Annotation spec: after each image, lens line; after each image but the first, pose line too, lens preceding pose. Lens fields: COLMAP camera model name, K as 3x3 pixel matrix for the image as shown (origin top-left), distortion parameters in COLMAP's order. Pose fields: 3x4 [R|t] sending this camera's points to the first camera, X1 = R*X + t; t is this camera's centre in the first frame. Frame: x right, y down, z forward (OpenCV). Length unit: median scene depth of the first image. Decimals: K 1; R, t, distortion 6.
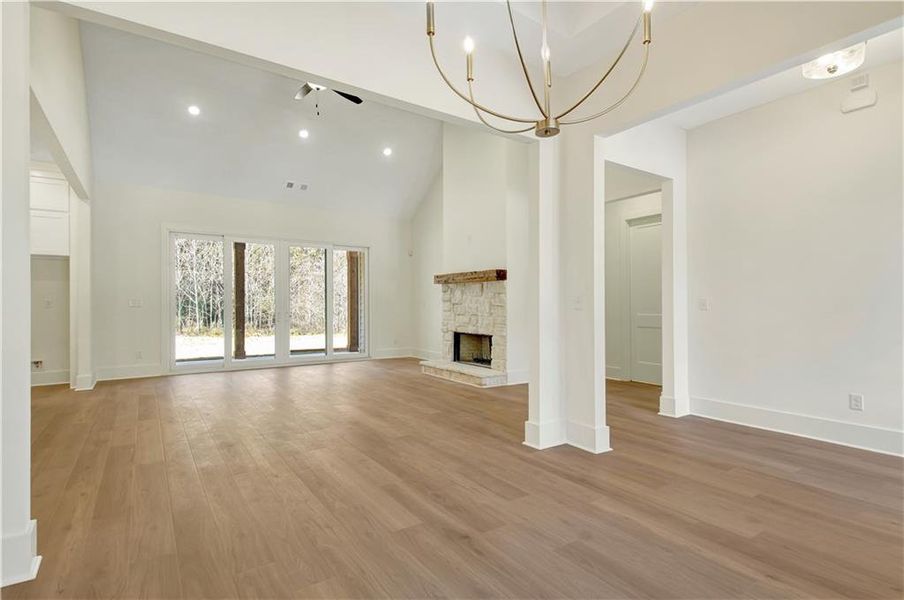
lens RADIAL K [[463.7, 0, 452.0], [0, 463.7, 300.0], [0, 0, 1]] dist [0.001424, 0.000040]
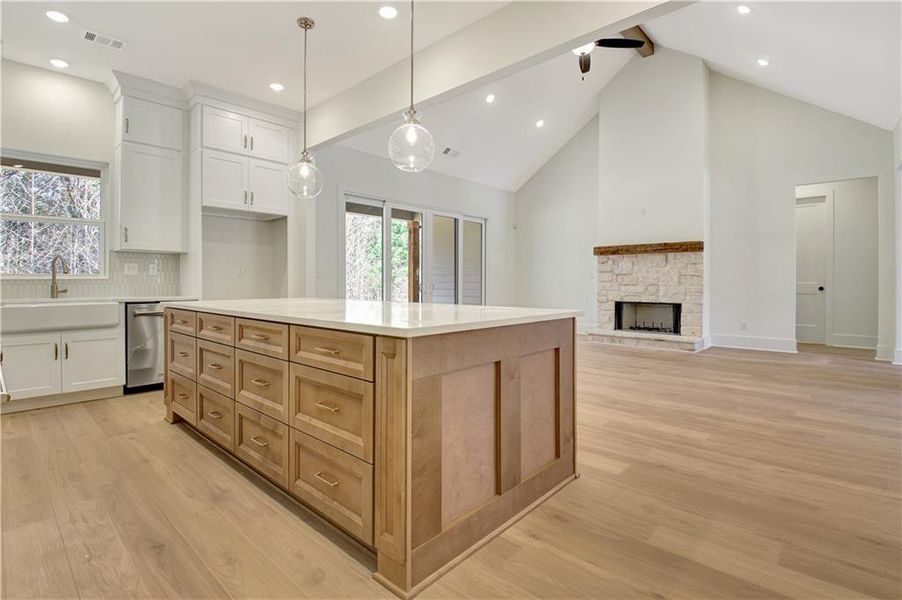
lens RADIAL K [[450.0, 0, 449.1], [0, 450.0, 275.5], [0, 0, 1]] dist [-0.000083, -0.000085]
pose [[0.976765, 0.001445, 0.214308, -0.582274], [-0.000778, 0.999995, -0.003193, 0.013964], [-0.214311, 0.002952, 0.976761, 0.096710]]
